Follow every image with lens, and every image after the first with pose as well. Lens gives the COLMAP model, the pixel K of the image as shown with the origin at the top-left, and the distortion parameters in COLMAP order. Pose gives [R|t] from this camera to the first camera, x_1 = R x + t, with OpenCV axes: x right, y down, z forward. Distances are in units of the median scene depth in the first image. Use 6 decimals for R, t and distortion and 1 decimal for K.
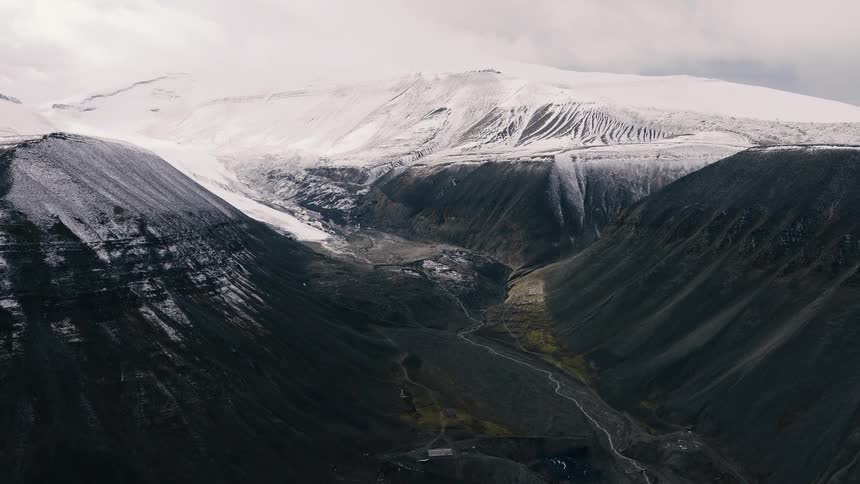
lens RADIAL K [[741.8, 0, 434.4], [0, 741.8, 242.5], [0, 0, 1]] dist [-0.006364, 0.033893]
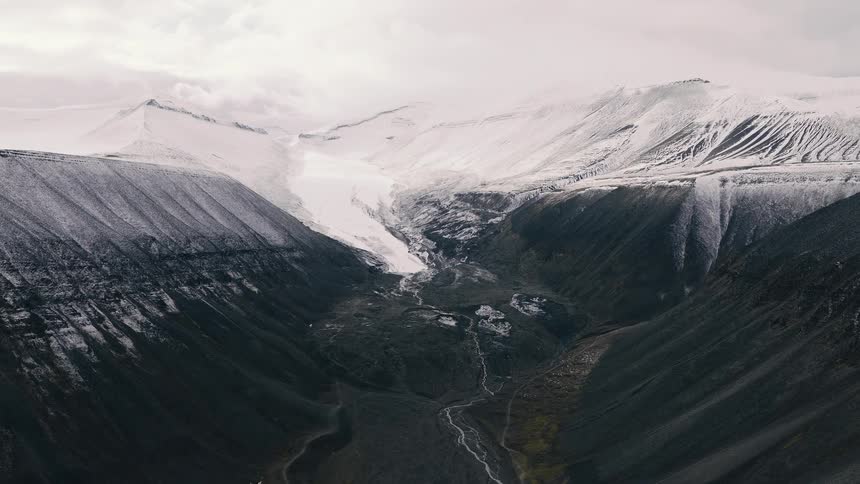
lens RADIAL K [[741.8, 0, 426.8], [0, 741.8, 241.1], [0, 0, 1]] dist [-0.006364, 0.033893]
pose [[0.919530, 0.033278, -0.391609, 0.206758], [-0.048702, 0.998377, -0.029516, -0.016315], [0.389991, 0.046213, 0.919658, 0.189472]]
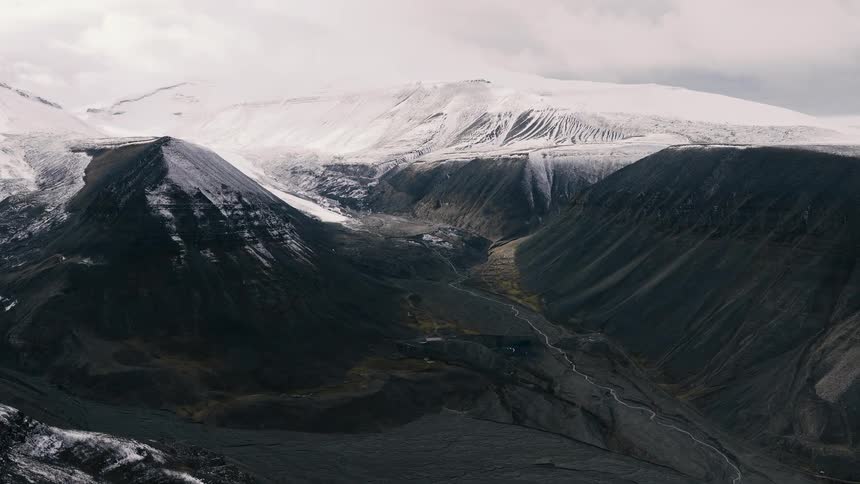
lens RADIAL K [[741.8, 0, 433.6], [0, 741.8, 242.4], [0, 0, 1]] dist [-0.006364, 0.033893]
pose [[0.999999, -0.000926, -0.000961, 0.003715], [0.000925, 0.999999, -0.001199, 0.033058], [0.000962, 0.001199, 0.999999, -0.238761]]
